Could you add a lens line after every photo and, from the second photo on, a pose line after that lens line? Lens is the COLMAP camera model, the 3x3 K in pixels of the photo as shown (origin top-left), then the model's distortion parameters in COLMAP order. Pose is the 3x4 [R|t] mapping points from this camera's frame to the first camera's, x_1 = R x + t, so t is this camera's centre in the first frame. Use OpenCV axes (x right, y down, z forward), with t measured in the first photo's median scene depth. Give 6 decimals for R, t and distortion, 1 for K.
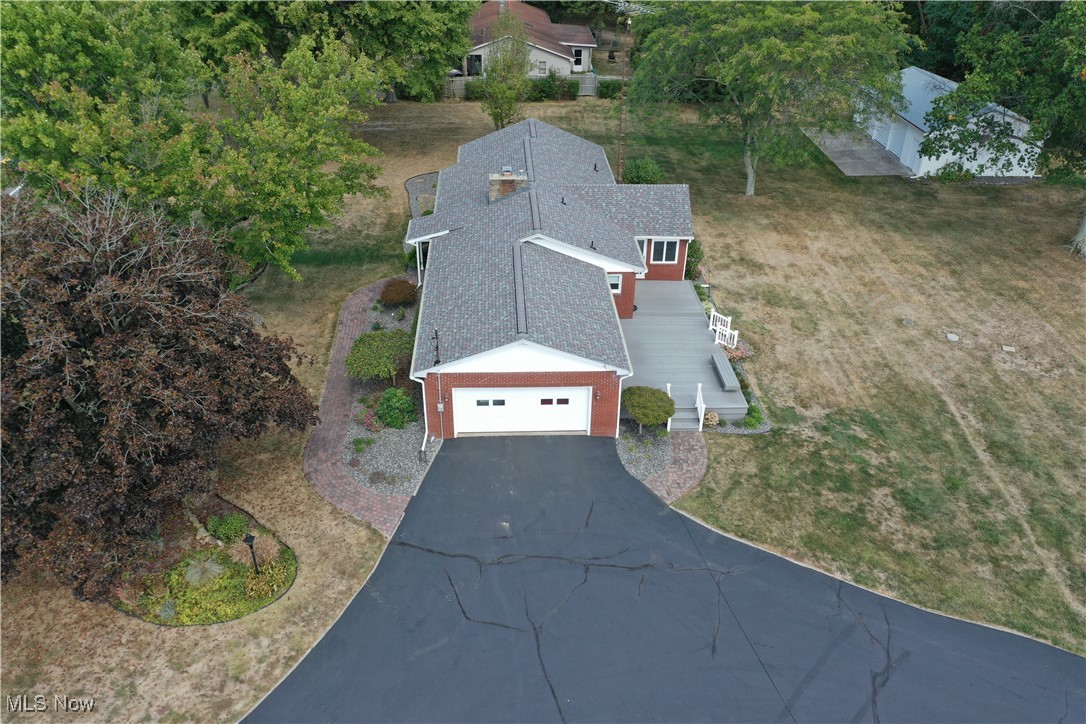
lens RADIAL K [[861.4, 0, 543.0], [0, 861.4, 362.0], [0, 0, 1]] dist [-0.002195, 0.002019]
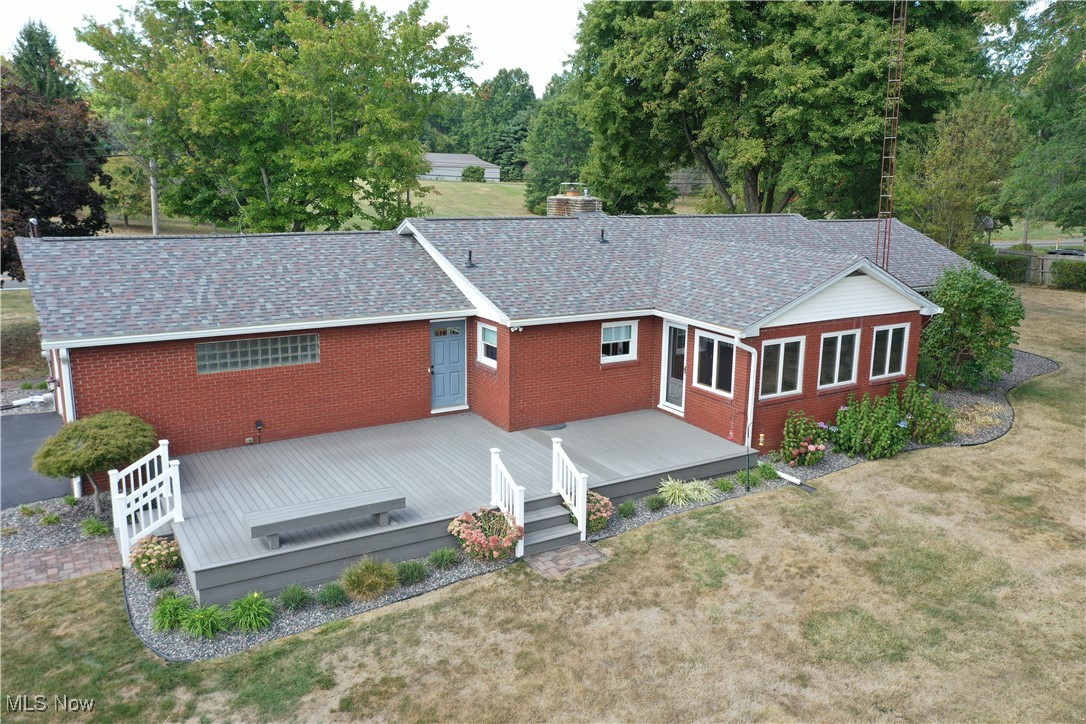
lens RADIAL K [[861.4, 0, 543.0], [0, 861.4, 362.0], [0, 0, 1]] dist [-0.002195, 0.002019]
pose [[0.467620, 0.172211, -0.866992, 0.647283], [-0.467175, 0.880804, -0.077021, -0.070825], [0.750386, 0.441053, 0.492334, 0.947003]]
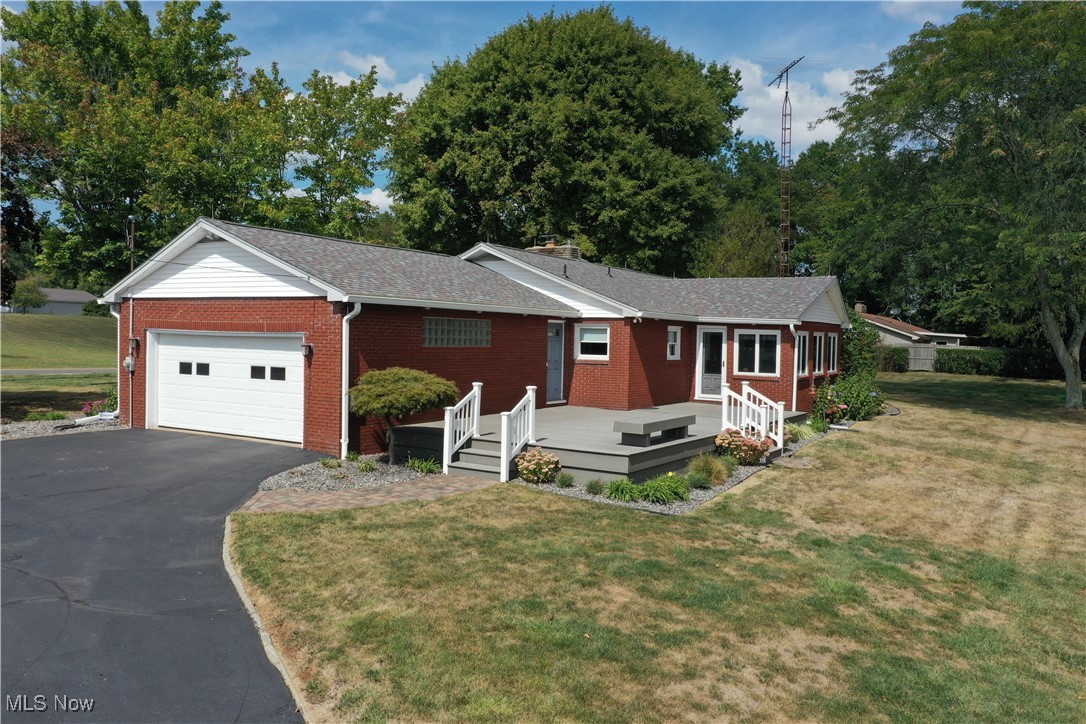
lens RADIAL K [[853.8, 0, 545.0], [0, 853.8, 383.4], [0, 0, 1]] dist [-0.004819, -0.002160]
pose [[0.816925, 0.028014, -0.576063, 0.473218], [-0.309167, 0.864456, -0.396397, 0.213493], [0.486877, 0.501927, 0.714857, 0.704498]]
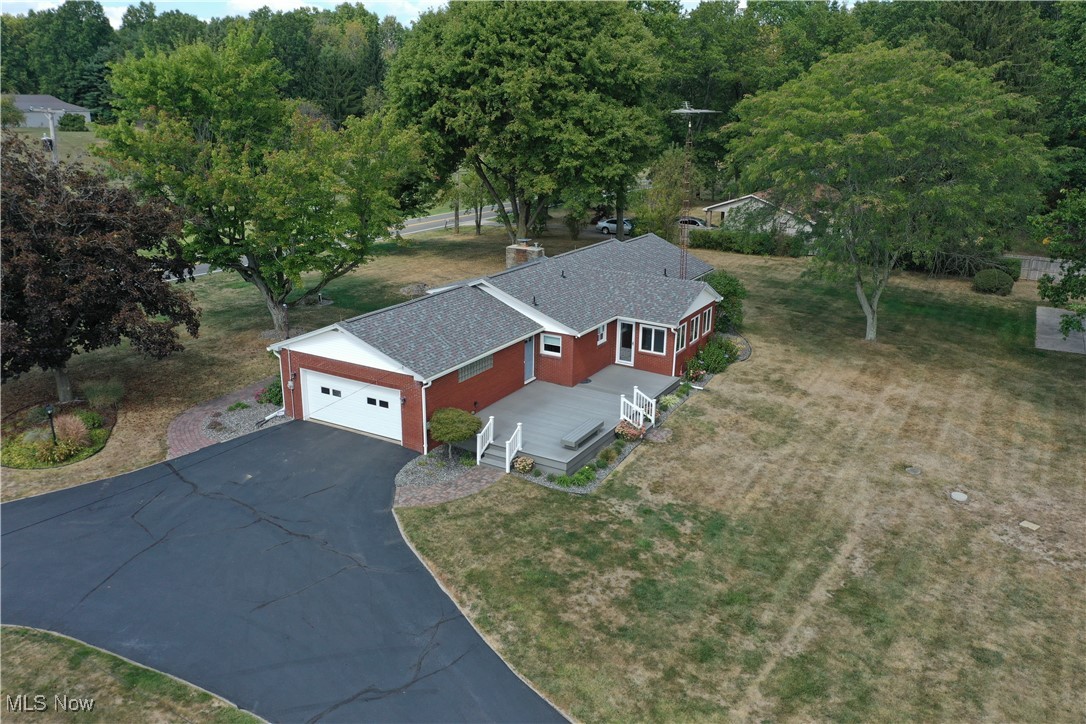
lens RADIAL K [[861.4, 0, 543.0], [0, 861.4, 362.0], [0, 0, 1]] dist [-0.002195, 0.002019]
pose [[0.837830, 0.153466, -0.523917, 0.715426], [-0.284103, 0.942054, -0.178382, 0.128410], [0.466182, 0.298300, 0.832881, 0.220466]]
